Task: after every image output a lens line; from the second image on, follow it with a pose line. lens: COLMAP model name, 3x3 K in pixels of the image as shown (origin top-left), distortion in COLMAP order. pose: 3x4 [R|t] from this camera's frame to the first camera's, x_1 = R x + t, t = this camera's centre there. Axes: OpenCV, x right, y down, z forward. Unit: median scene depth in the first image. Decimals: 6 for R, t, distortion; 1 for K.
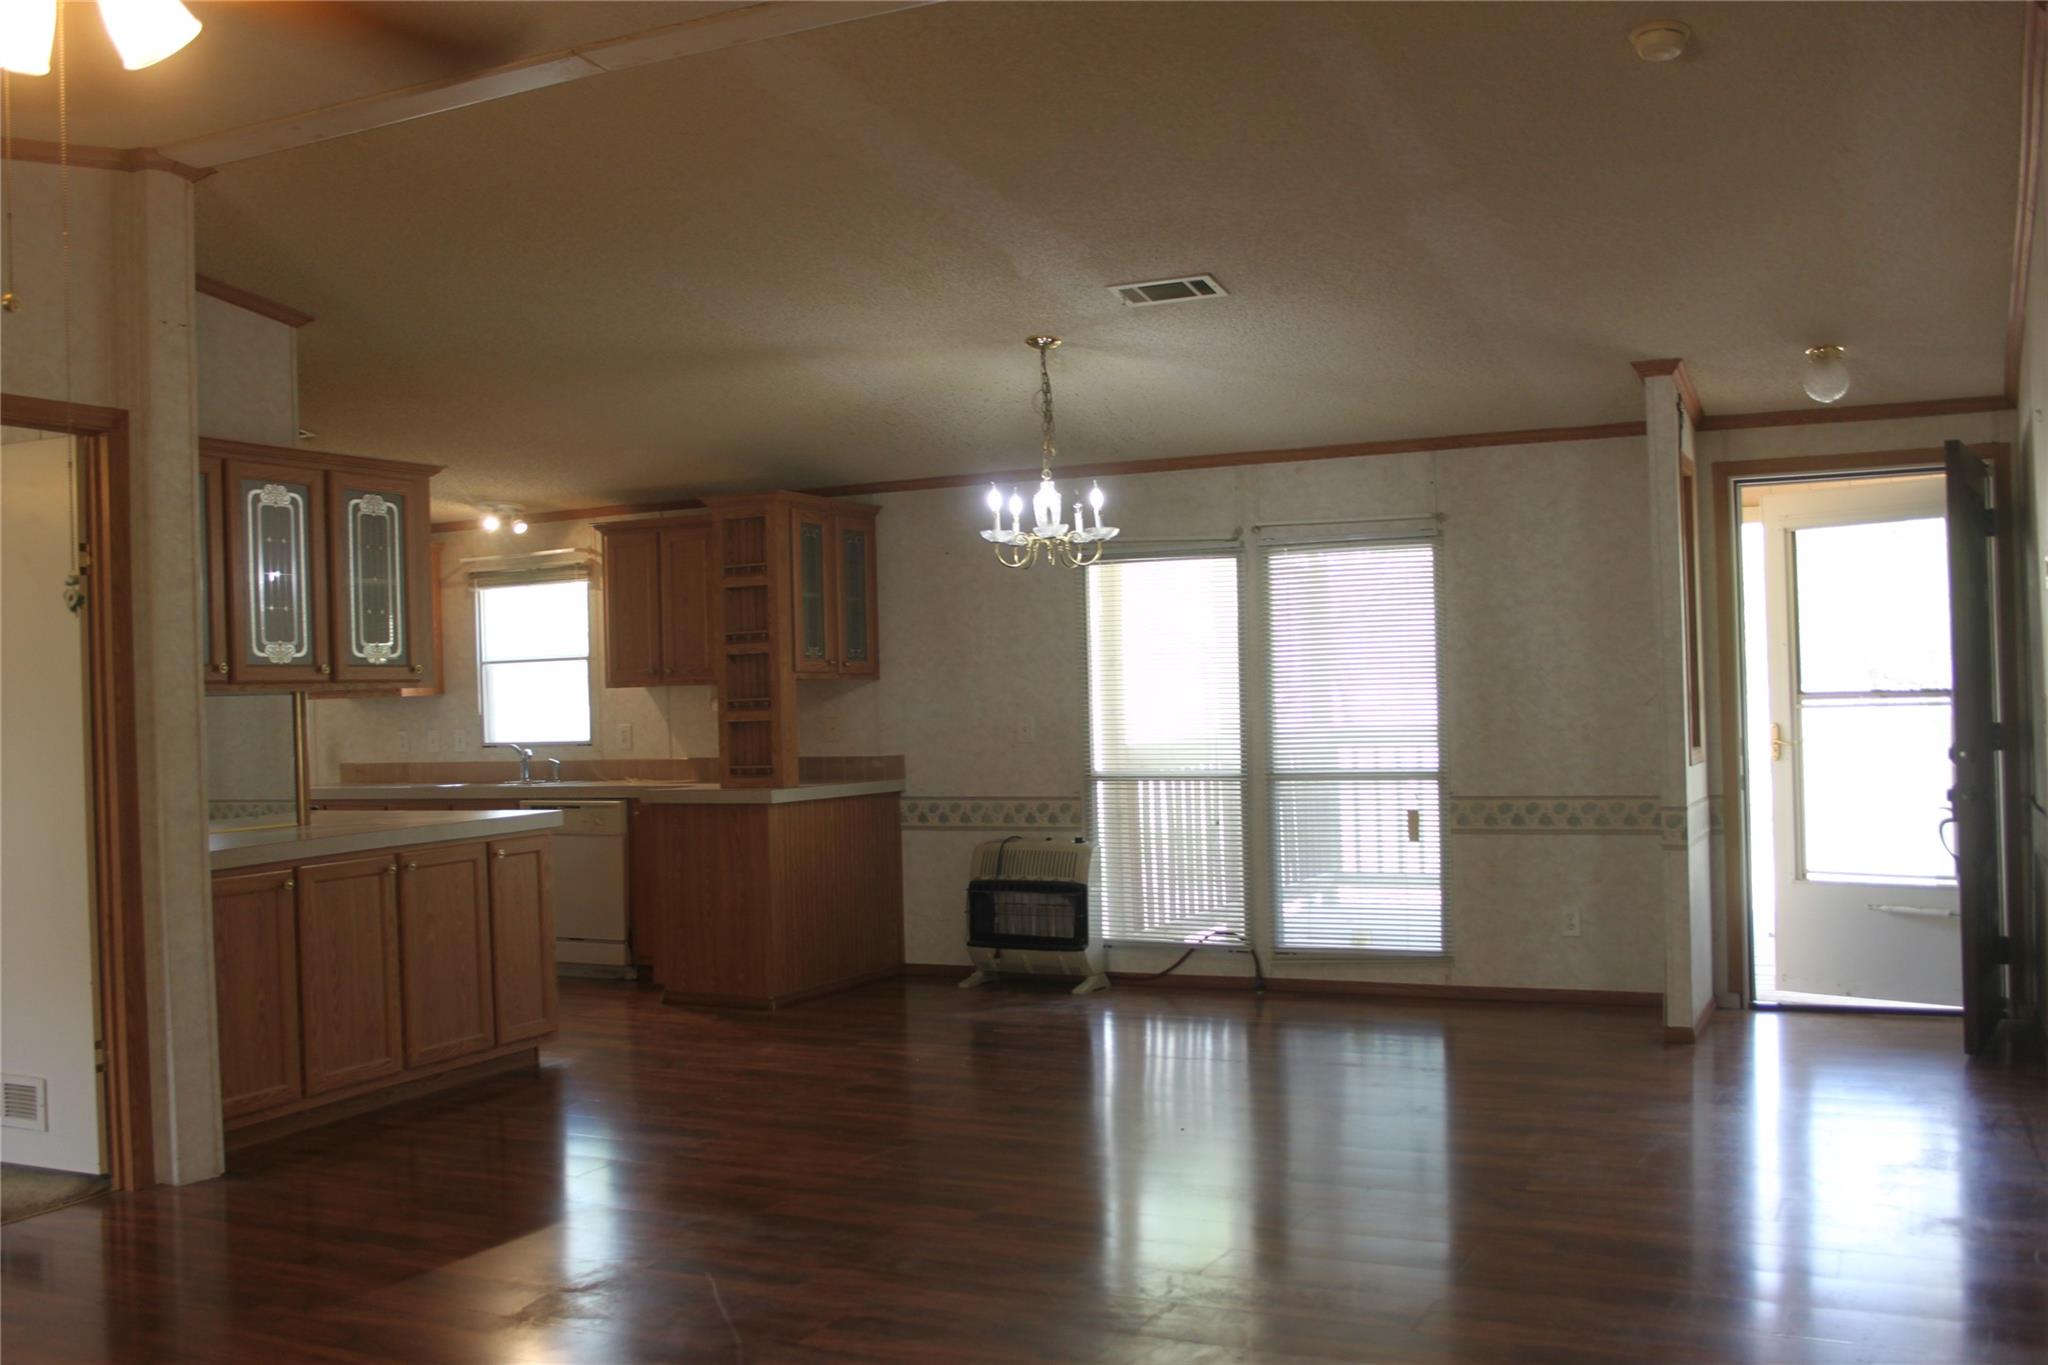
lens RADIAL K [[1919.4, 0, 994.7], [0, 1919.4, 673.7], [0, 0, 1]] dist [-0.131612, 0.125236]
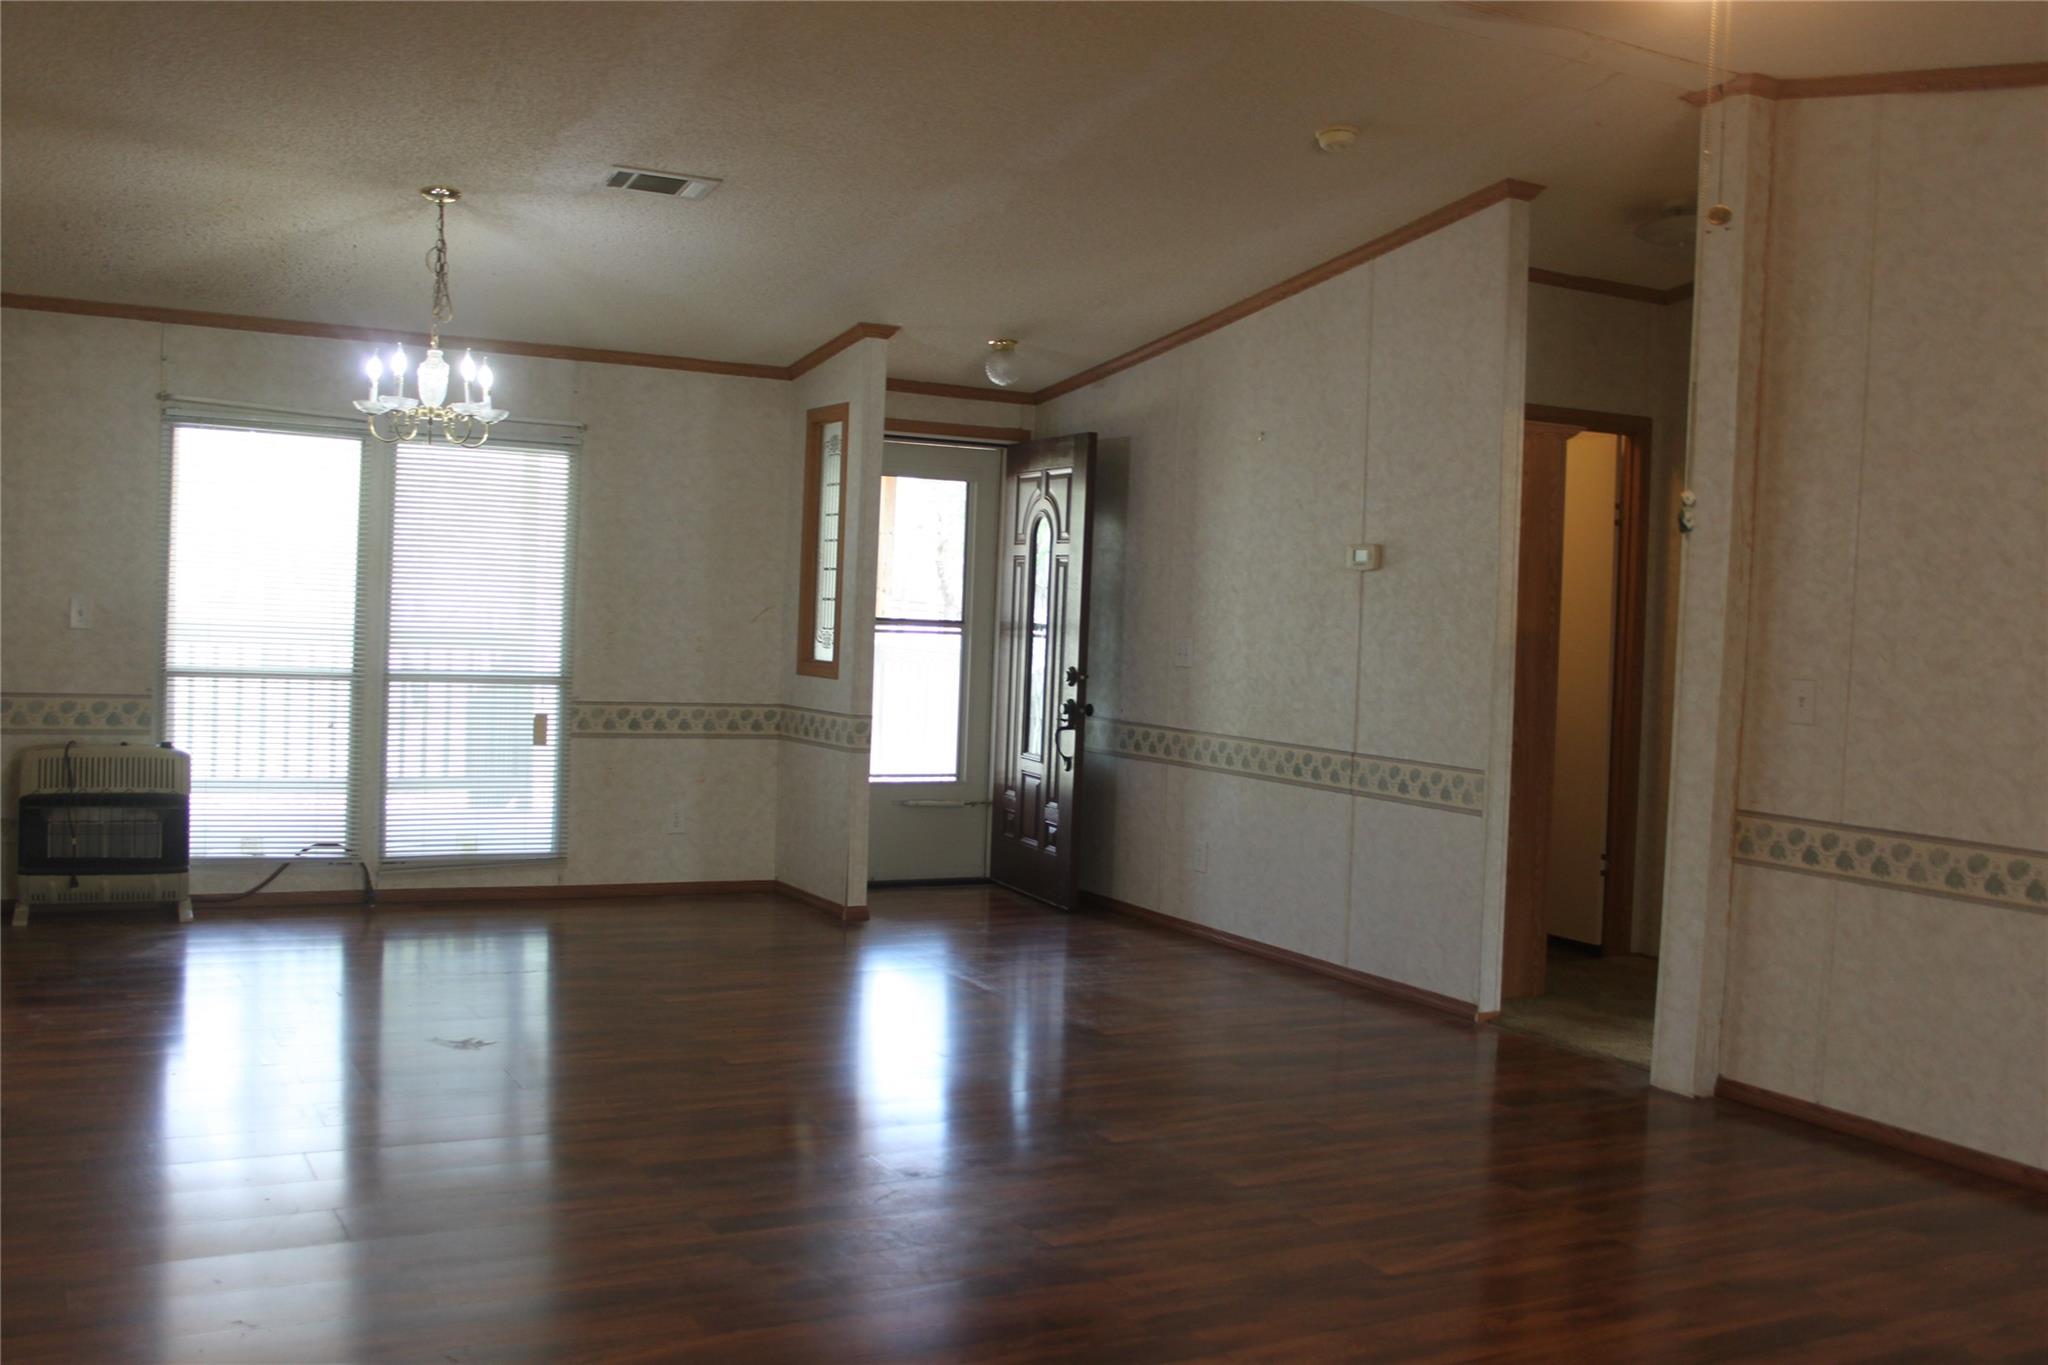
lens RADIAL K [[1919.4, 0, 994.7], [0, 1919.4, 673.7], [0, 0, 1]] dist [-0.131612, 0.125236]
pose [[0.580005, 0.021553, 0.814328, -0.464963], [-0.065486, 0.997648, 0.020238, 0.014137], [-0.811977, -0.065065, 0.580052, 0.223098]]
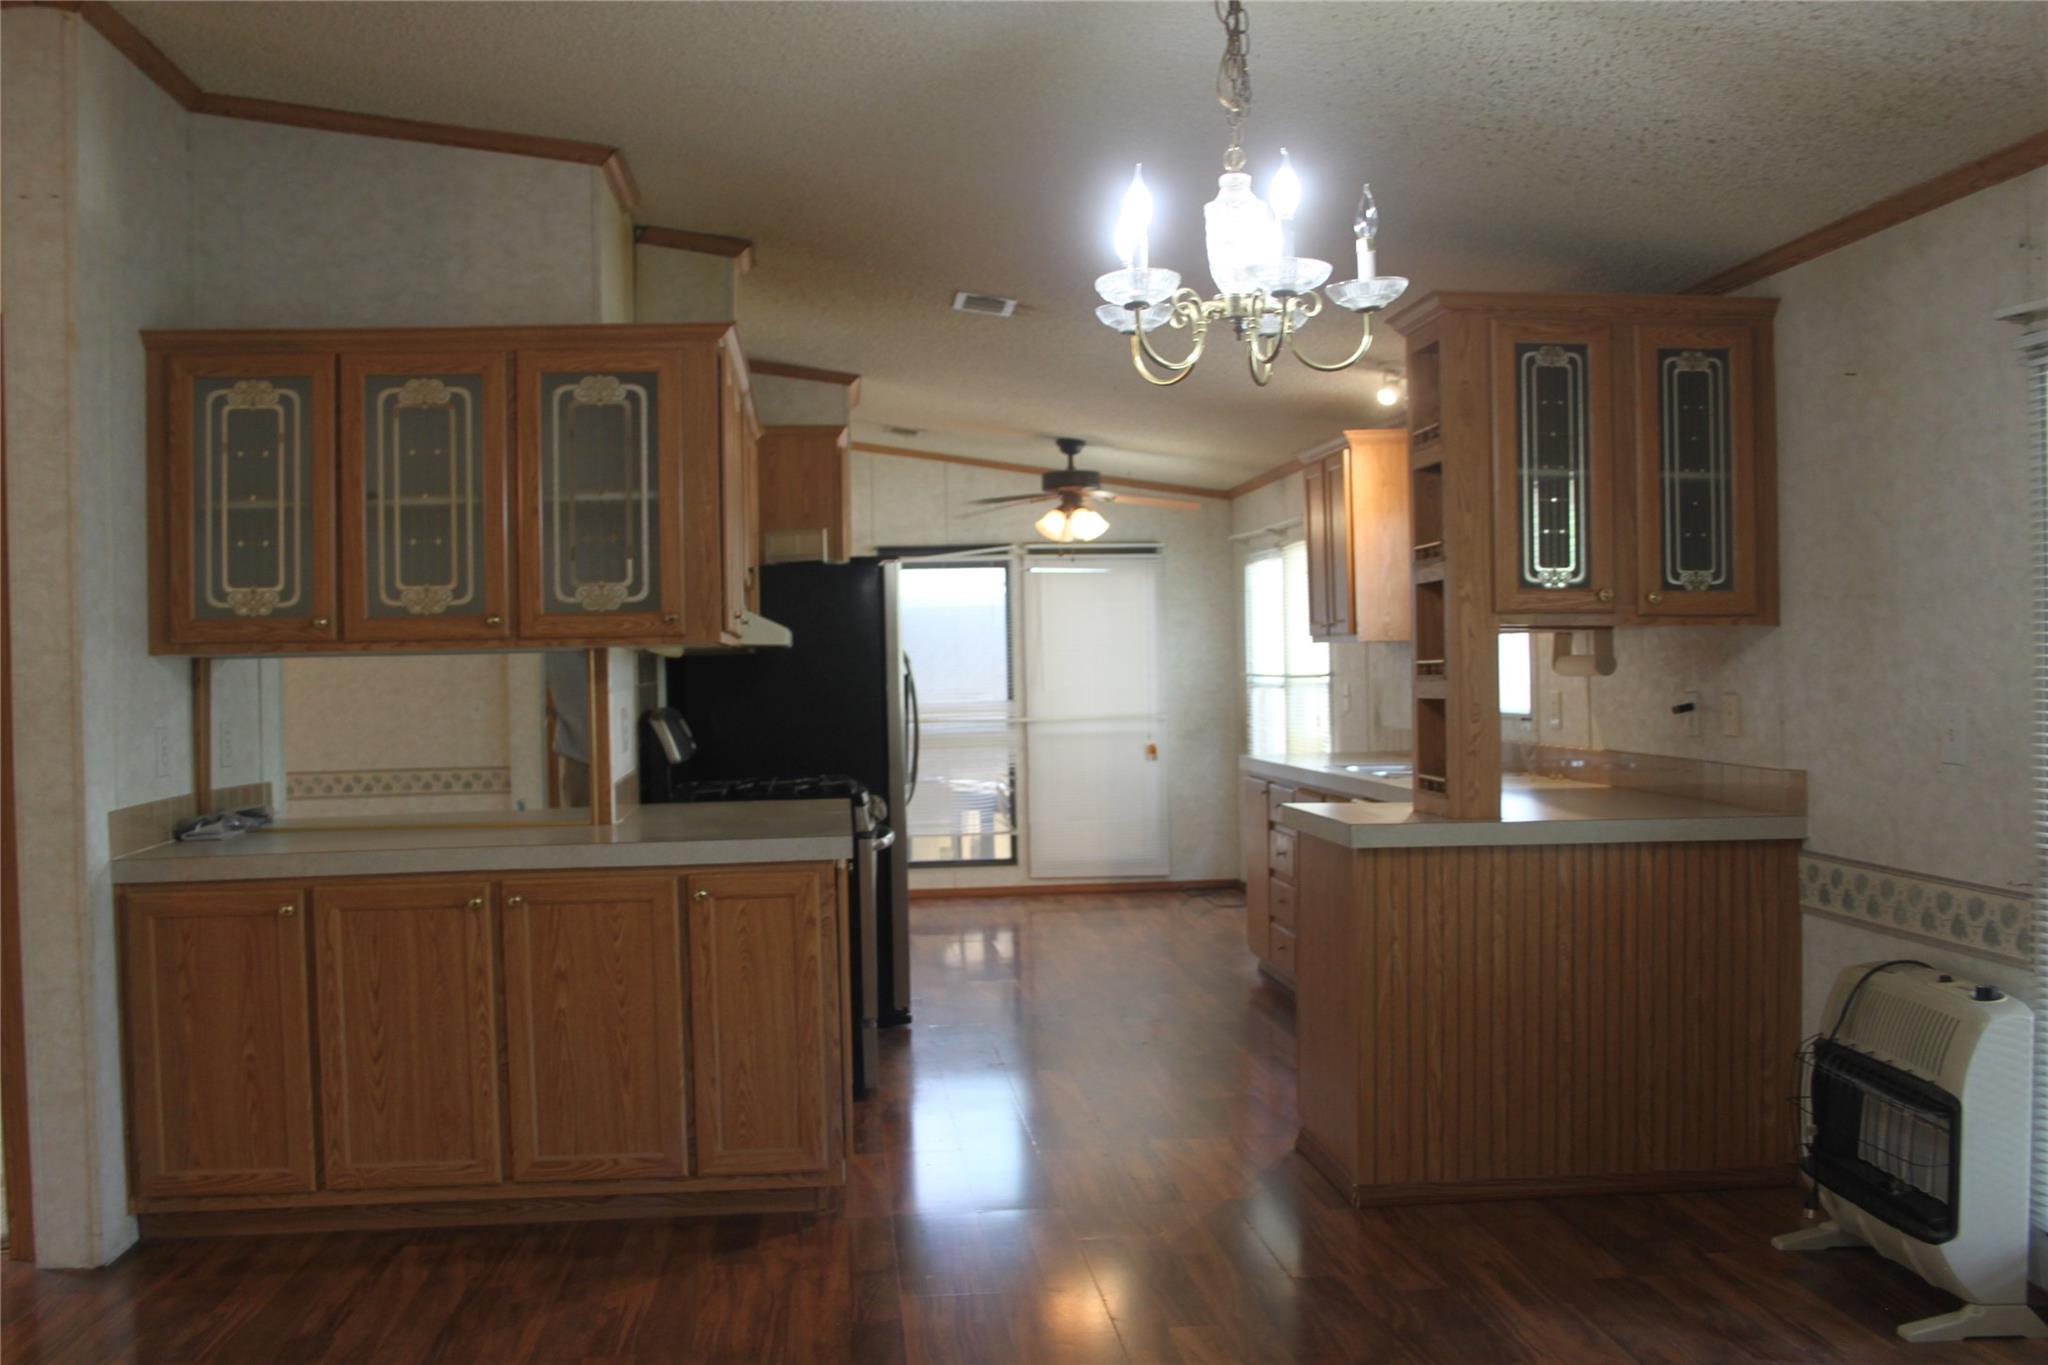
lens RADIAL K [[1919.4, 0, 994.7], [0, 1919.4, 673.7], [0, 0, 1]] dist [-0.131612, 0.125236]
pose [[0.531045, 0.025999, -0.846944, 0.308499], [0.010459, 0.999252, 0.037232, -0.005978], [0.847279, -0.028630, 0.530376, 0.623185]]
